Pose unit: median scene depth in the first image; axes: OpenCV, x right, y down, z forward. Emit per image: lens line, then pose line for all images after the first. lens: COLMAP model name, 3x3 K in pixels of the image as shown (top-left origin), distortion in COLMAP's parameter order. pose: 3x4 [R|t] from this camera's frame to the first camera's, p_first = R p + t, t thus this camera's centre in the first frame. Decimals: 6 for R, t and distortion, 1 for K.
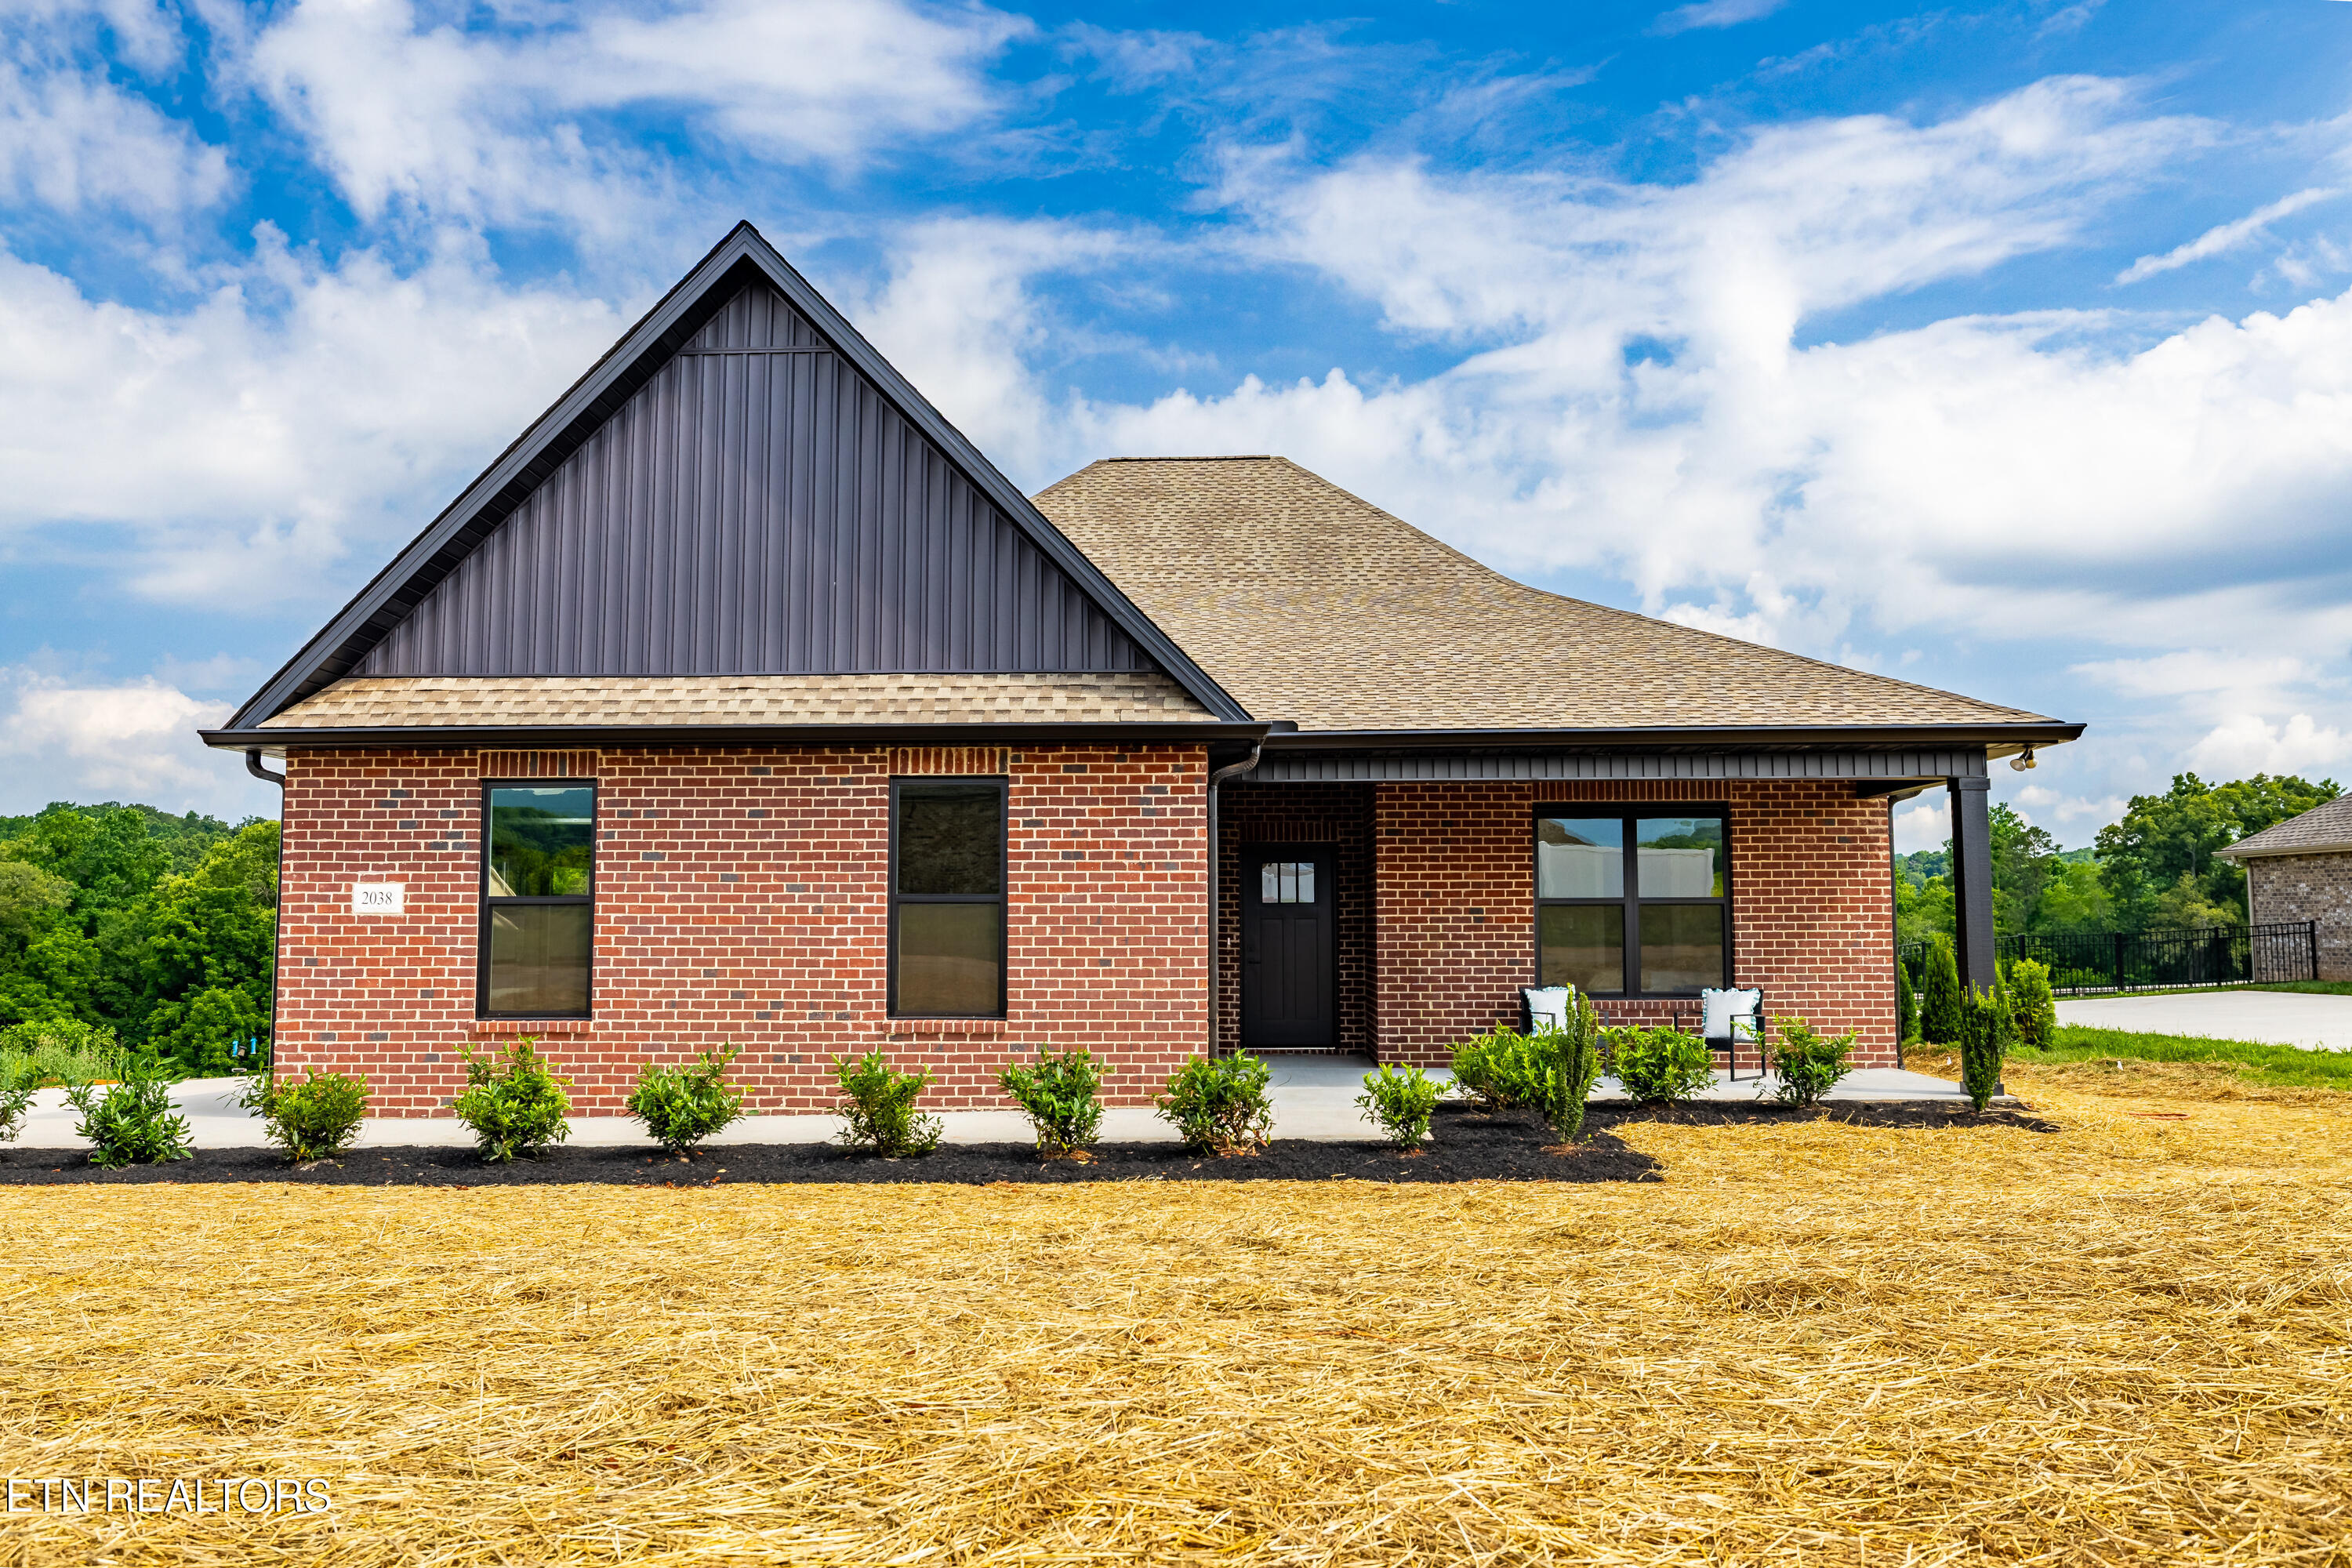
lens RADIAL K [[1755.4, 0, 1177.5], [0, 1755.4, 790.3], [0, 0, 1]] dist [0.004805, 0.004232]
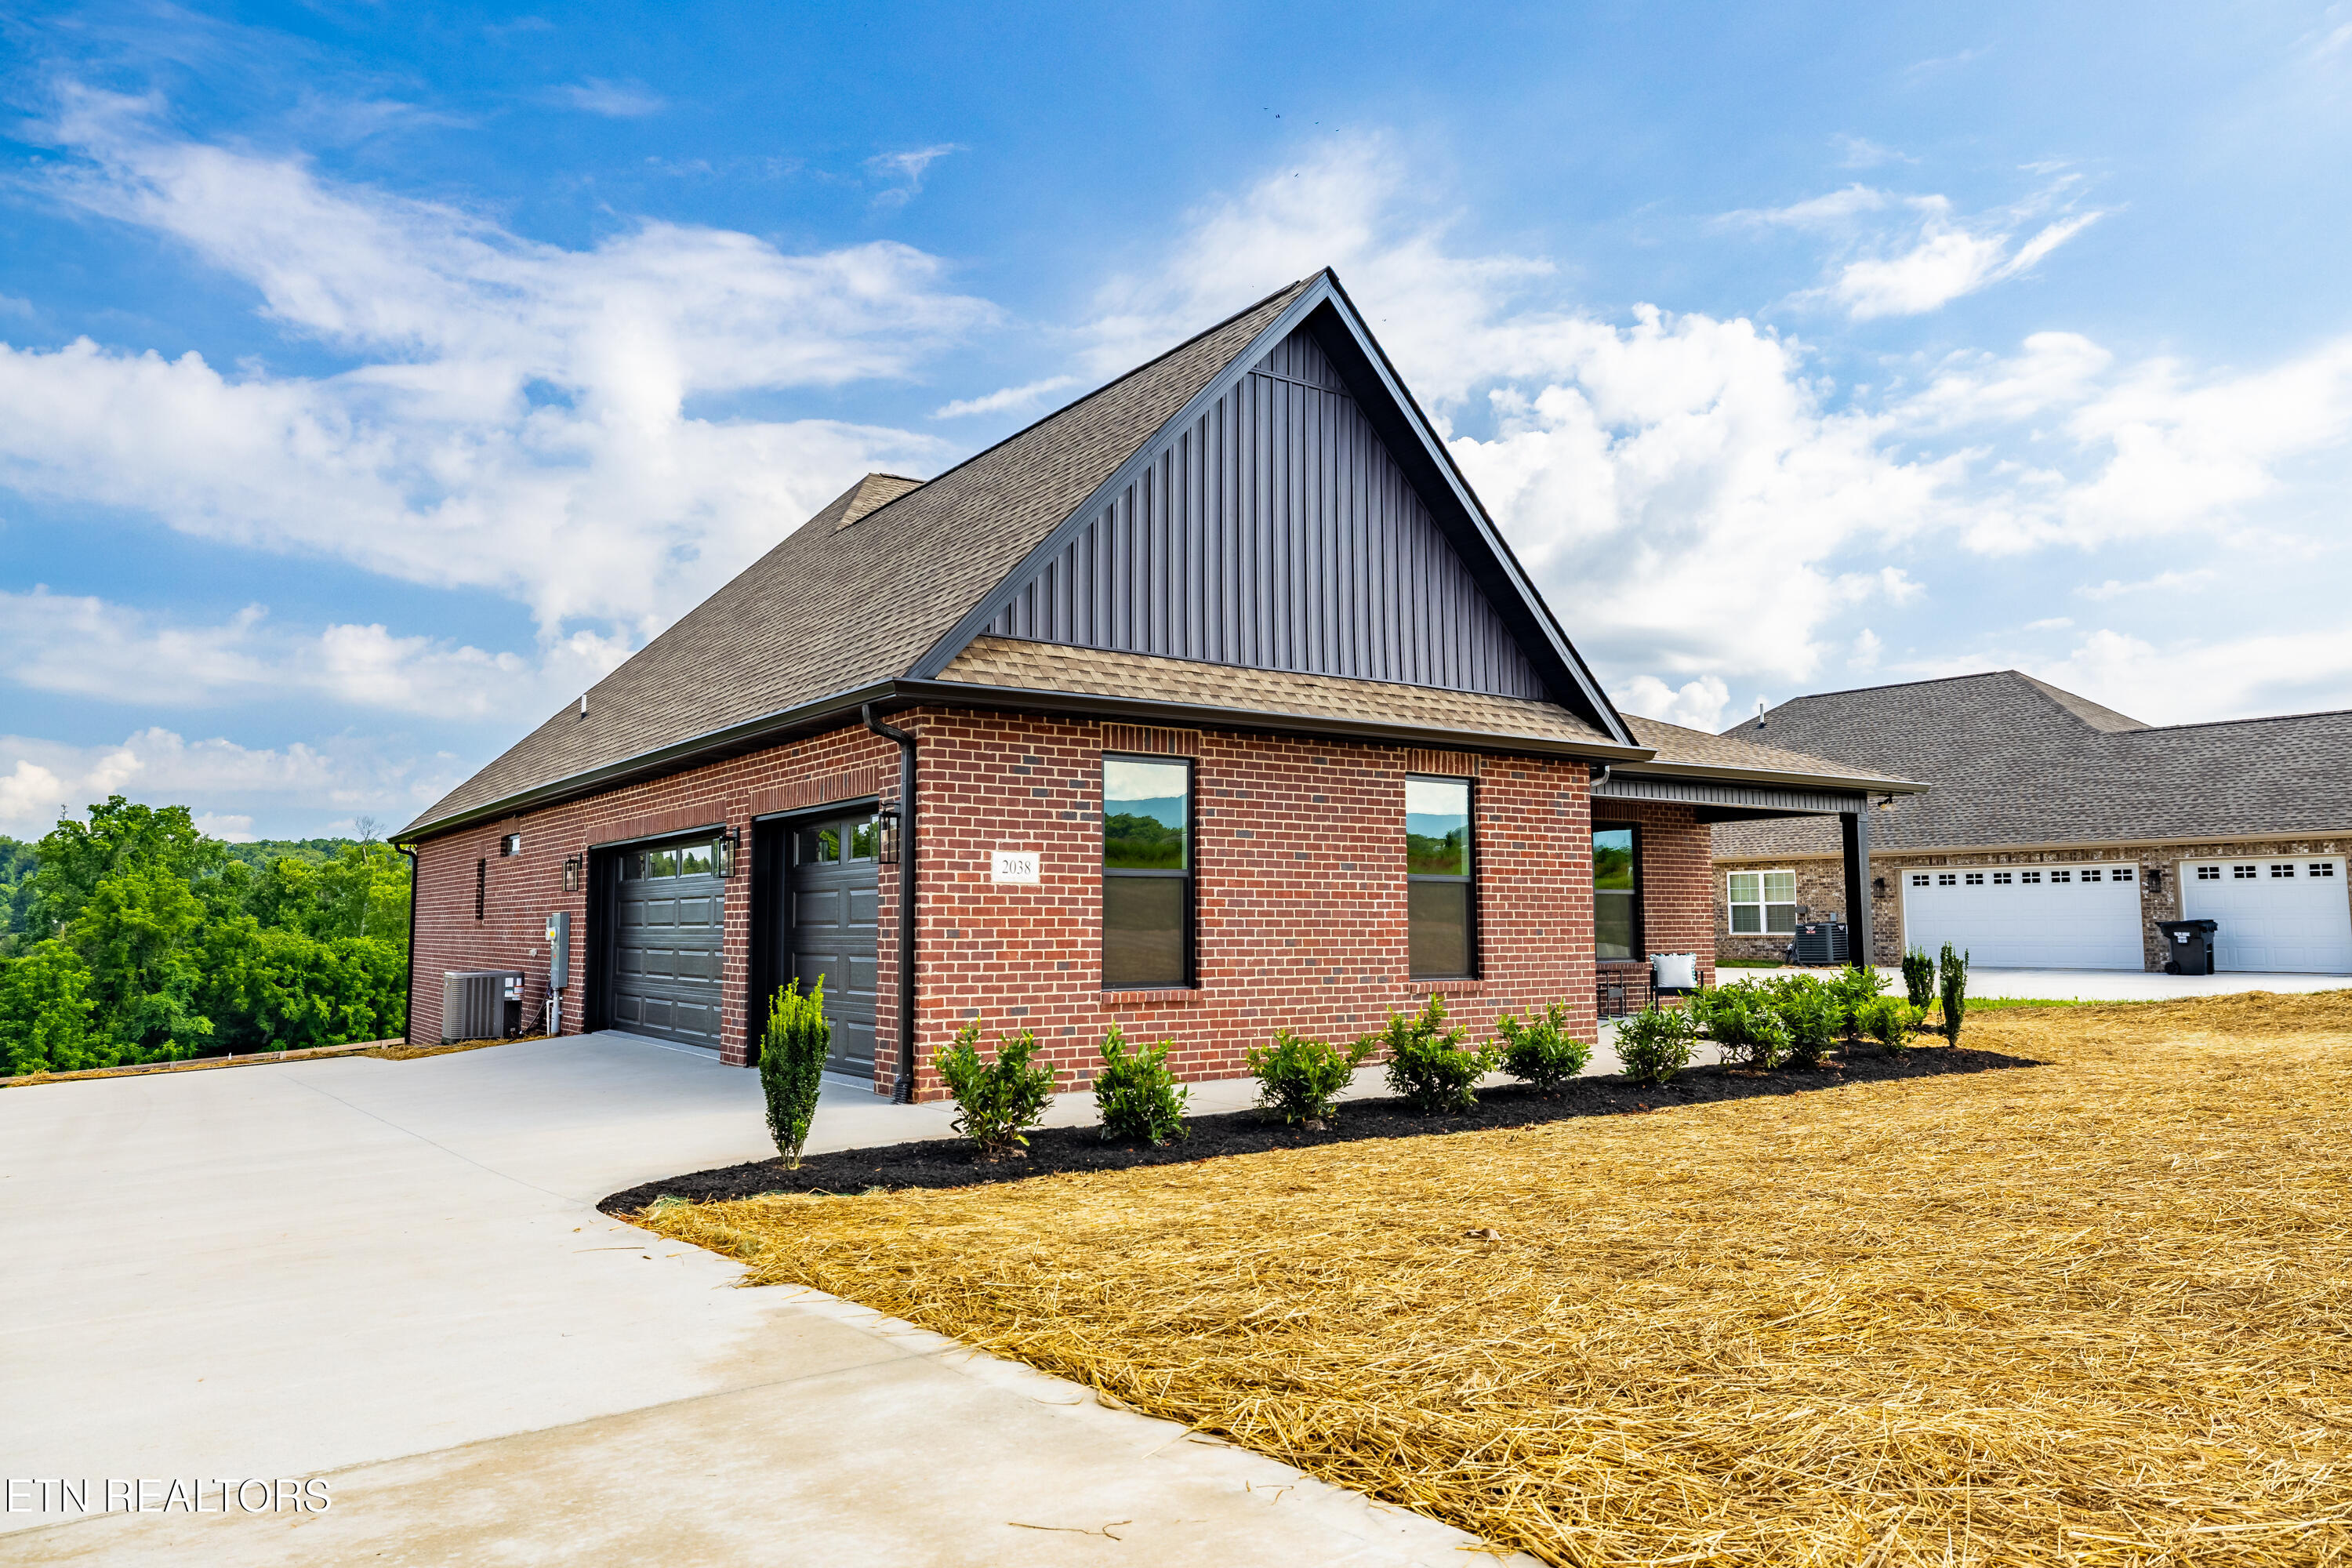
lens RADIAL K [[1543.2, 0, 1180.7], [0, 1543.2, 779.2], [0, 0, 1]] dist [0.001458, -0.001181]
pose [[0.802509, 0.056714, 0.593938, -0.888704], [-0.047570, 0.998385, -0.031059, 0.035184], [-0.594740, -0.003329, 0.803911, 0.266778]]
